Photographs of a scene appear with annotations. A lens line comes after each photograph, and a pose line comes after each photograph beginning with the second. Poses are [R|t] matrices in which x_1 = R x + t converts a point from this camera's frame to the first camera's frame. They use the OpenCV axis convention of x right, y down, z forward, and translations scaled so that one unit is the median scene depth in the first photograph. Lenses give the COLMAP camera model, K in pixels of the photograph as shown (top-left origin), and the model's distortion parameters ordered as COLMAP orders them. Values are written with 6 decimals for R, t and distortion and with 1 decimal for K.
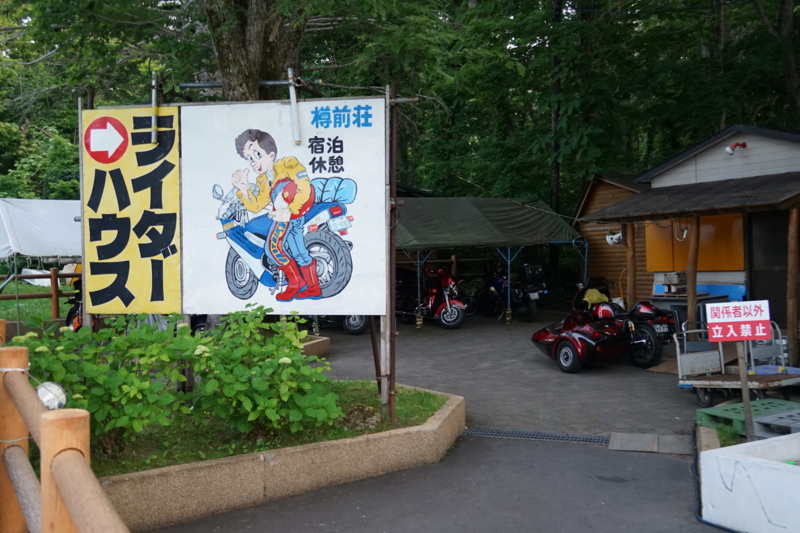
lens RADIAL K [[895.2, 0, 400.0], [0, 895.2, 266.5], [0, 0, 1]] dist [-0.002541, -0.003186]
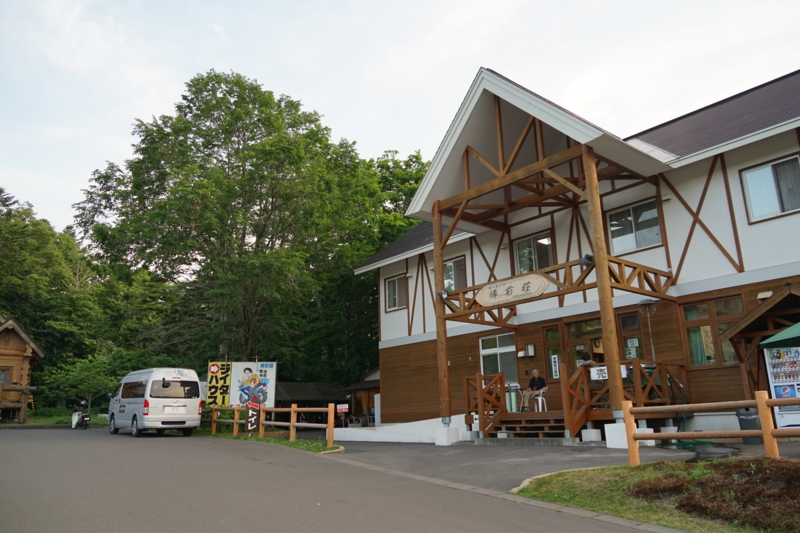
lens RADIAL K [[606.1, 0, 400.0], [0, 606.1, 266.5], [0, 0, 1]] dist [-0.002885, -0.000715]
pose [[0.985464, 0.048642, 0.162772, 0.082253], [-0.004350, 0.965043, -0.262056, 0.165762], [-0.169829, 0.257538, 0.951227, -2.297533]]
